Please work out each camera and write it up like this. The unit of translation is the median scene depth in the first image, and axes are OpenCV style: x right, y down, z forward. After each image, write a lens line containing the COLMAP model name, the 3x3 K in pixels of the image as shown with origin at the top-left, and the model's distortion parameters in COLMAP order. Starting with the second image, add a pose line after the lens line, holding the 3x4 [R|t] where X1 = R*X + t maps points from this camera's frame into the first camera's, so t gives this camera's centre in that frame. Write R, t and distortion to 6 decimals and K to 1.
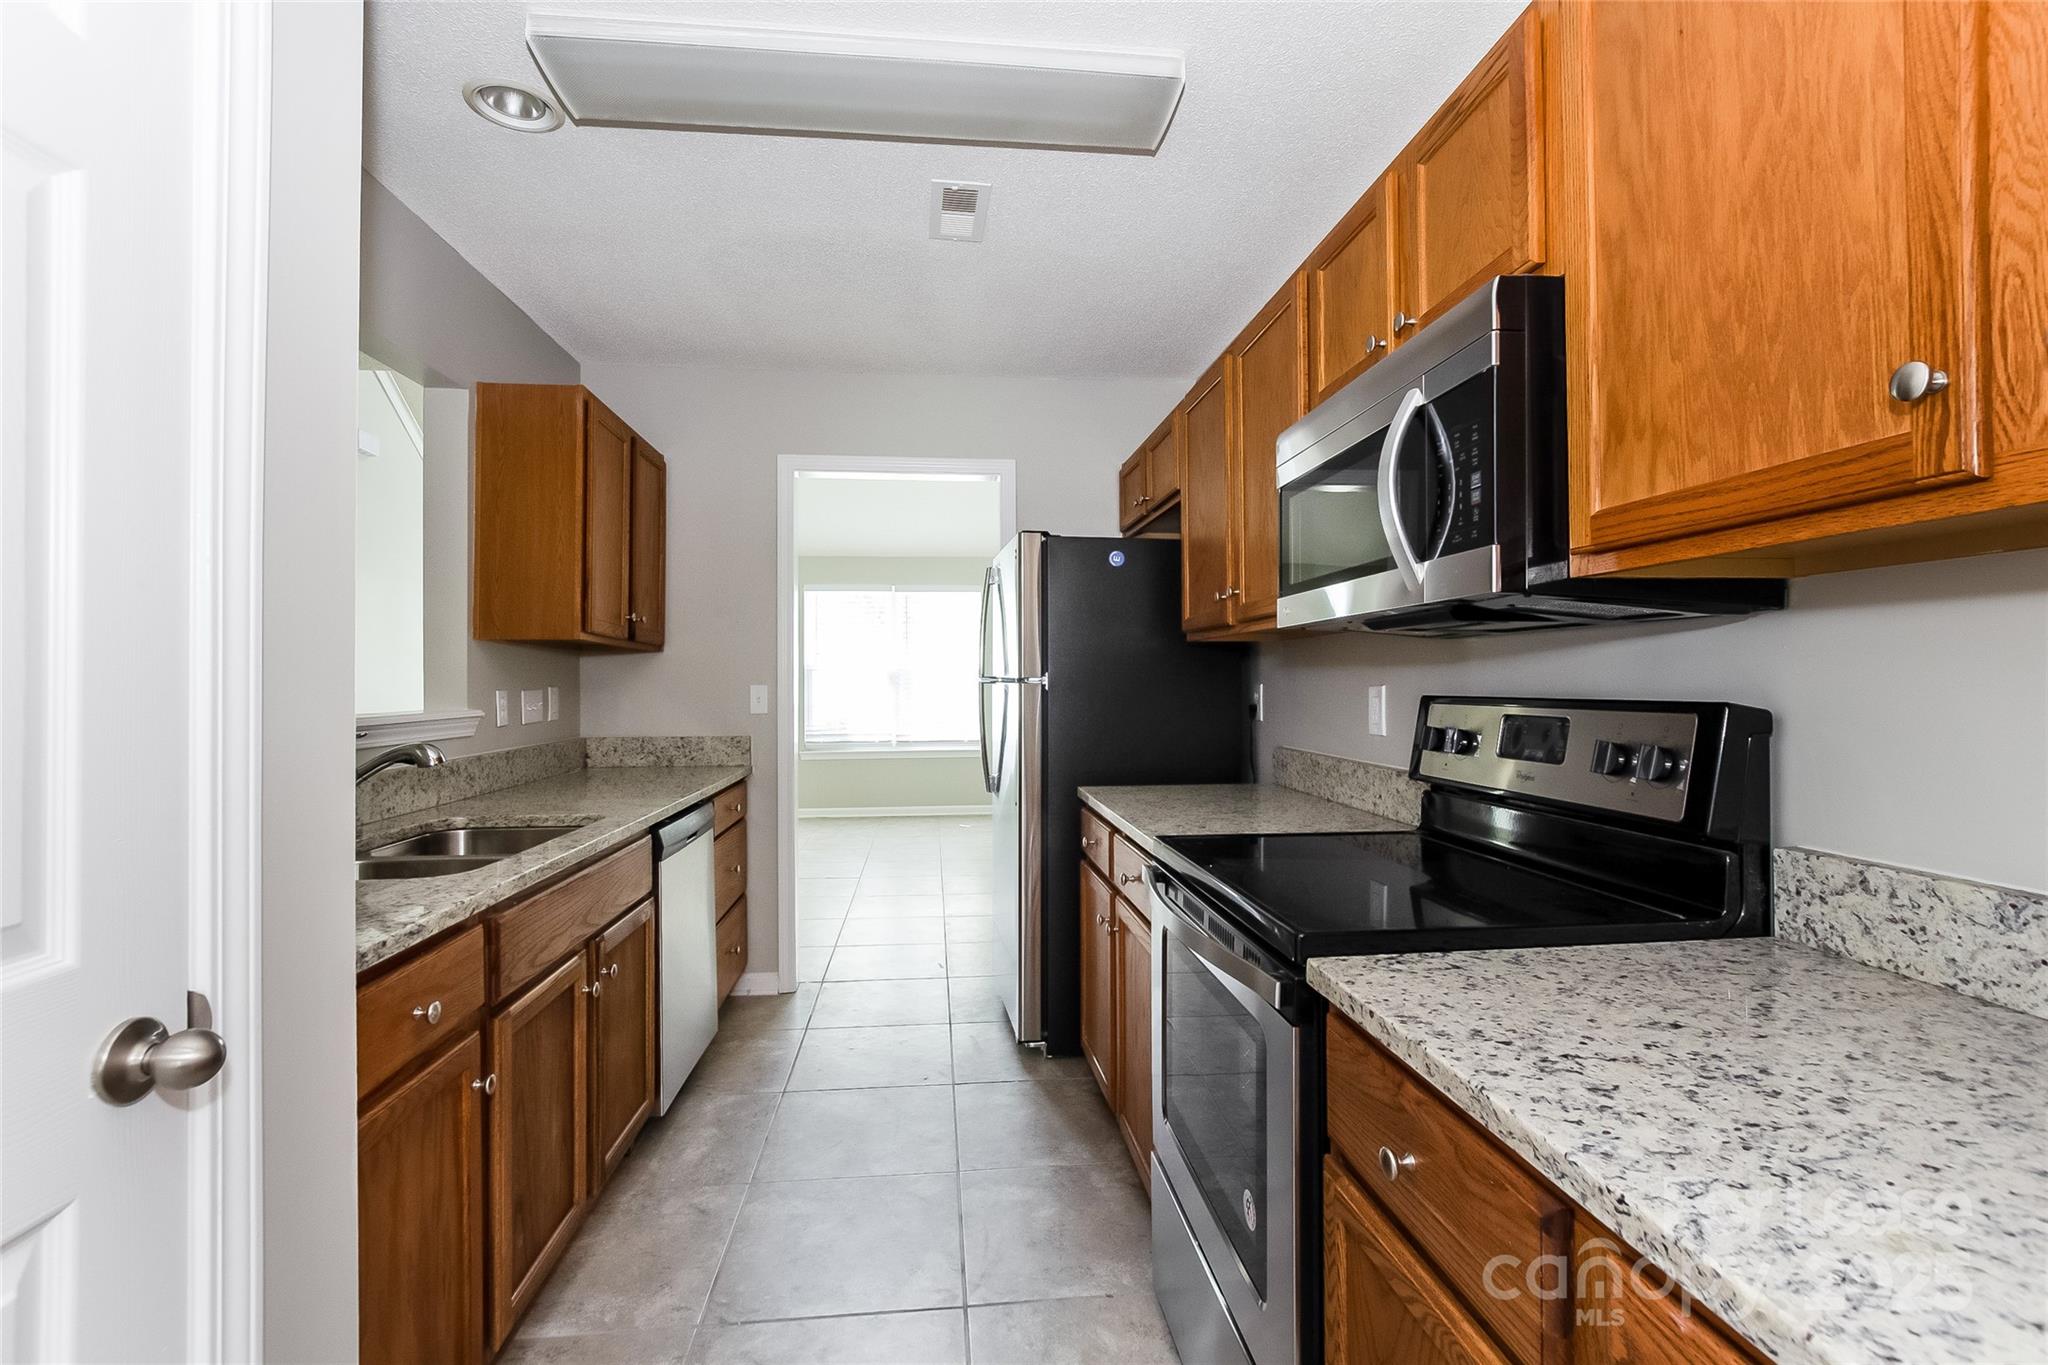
lens RADIAL K [[939.7, 0, 1032.6], [0, 939.7, 673.8], [0, 0, 1]] dist [-0.015599, 0.003338]
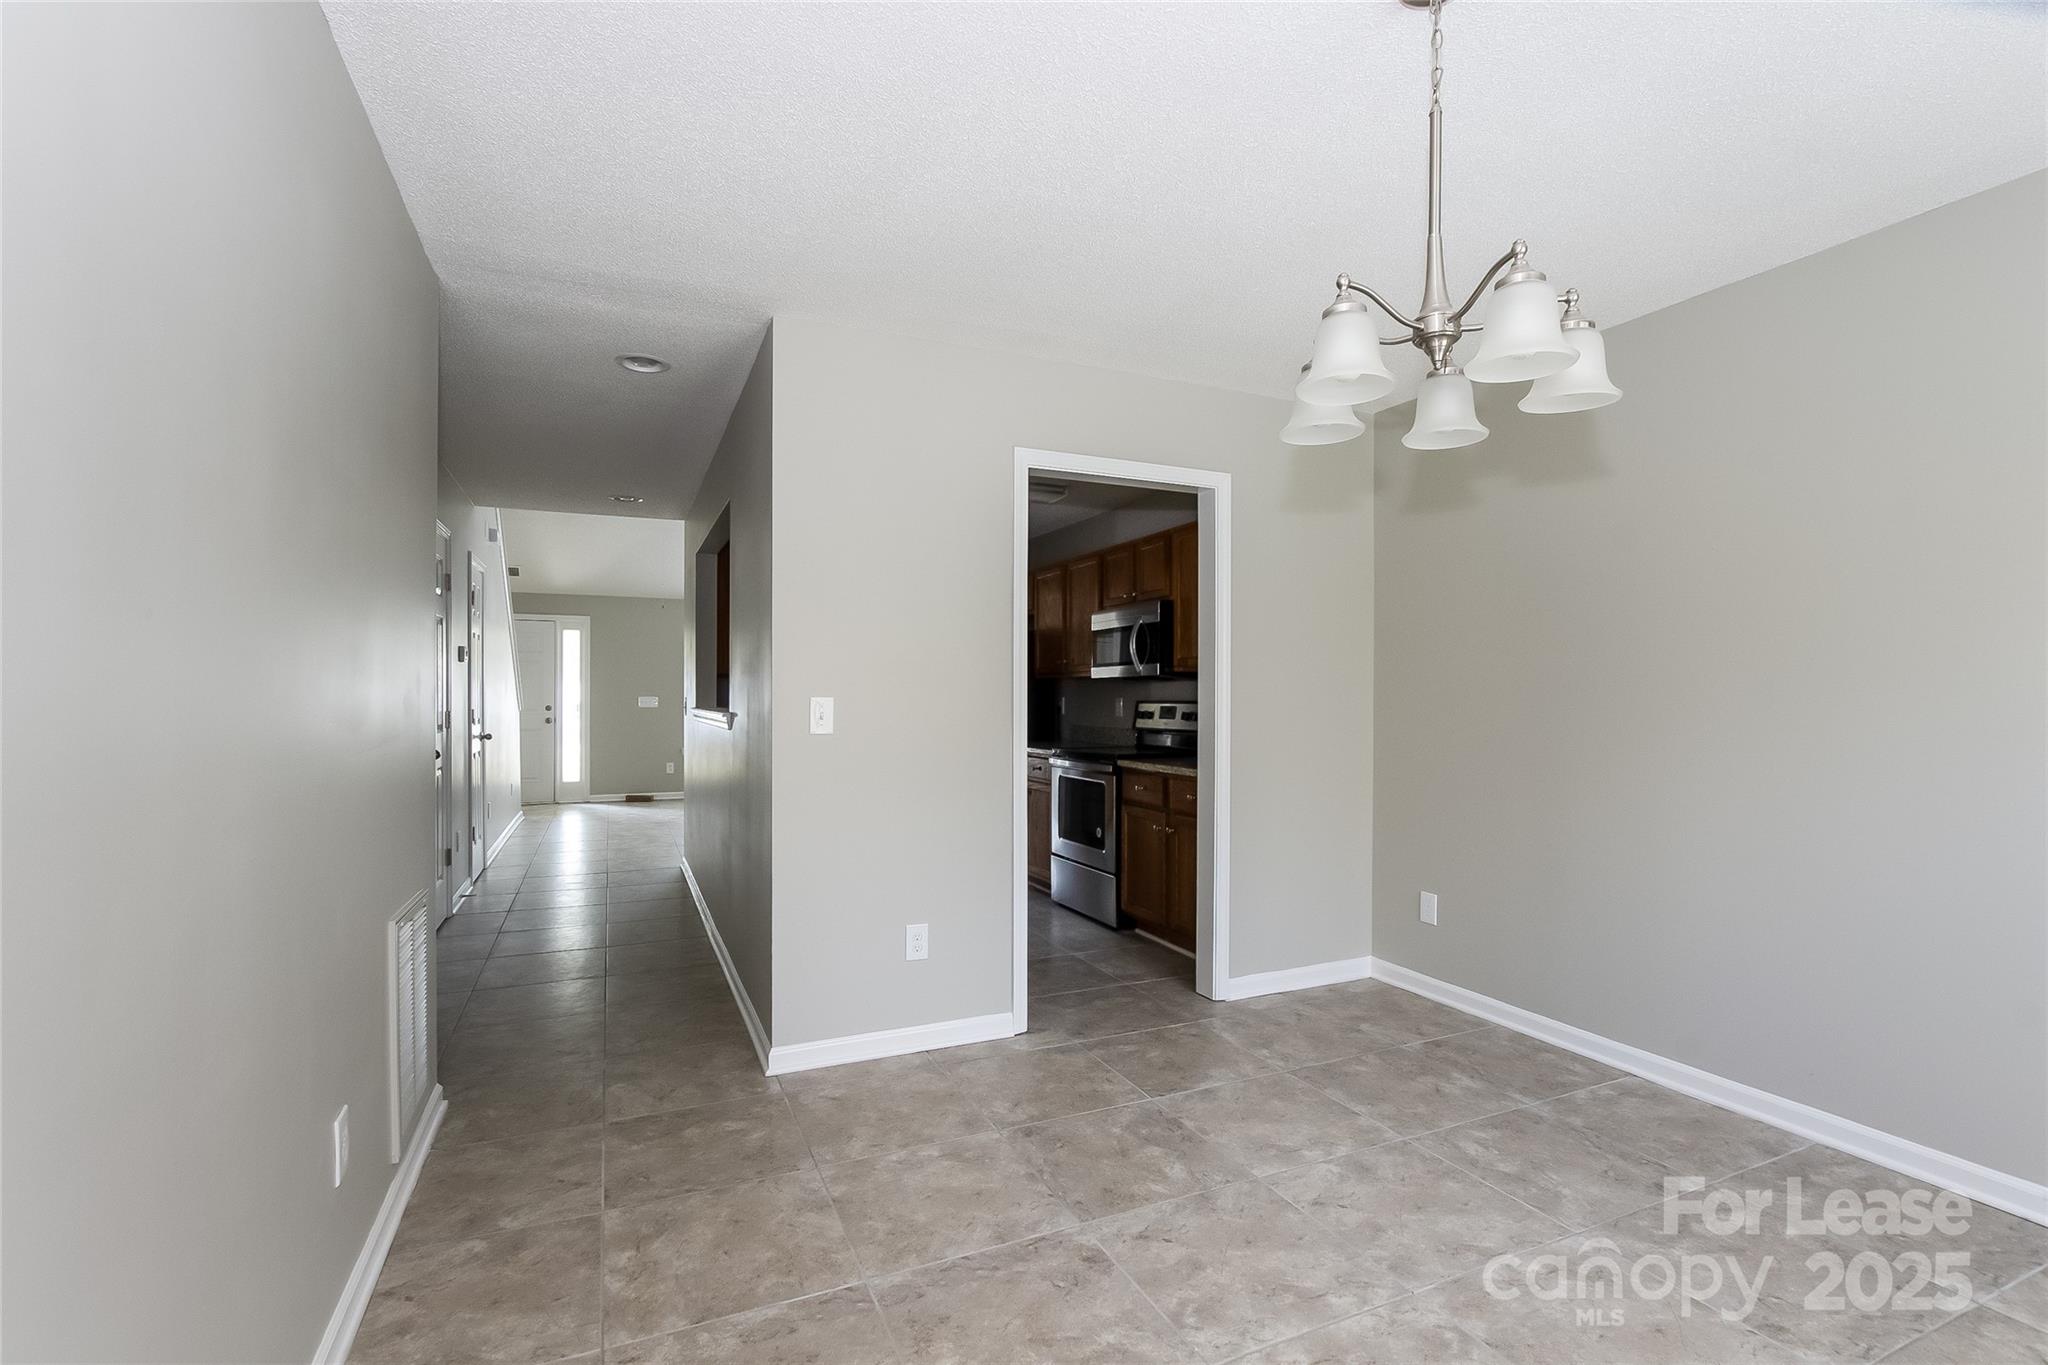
lens RADIAL K [[939.7, 0, 1020.1], [0, 939.7, 696.2], [0, 0, 1]] dist [-0.015599, 0.003338]
pose [[0.952835, 0.008880, 0.303360, -1.143714], [-0.010672, 0.999934, 0.004250, -0.001704], [-0.303302, -0.007287, 0.952867, -2.356559]]
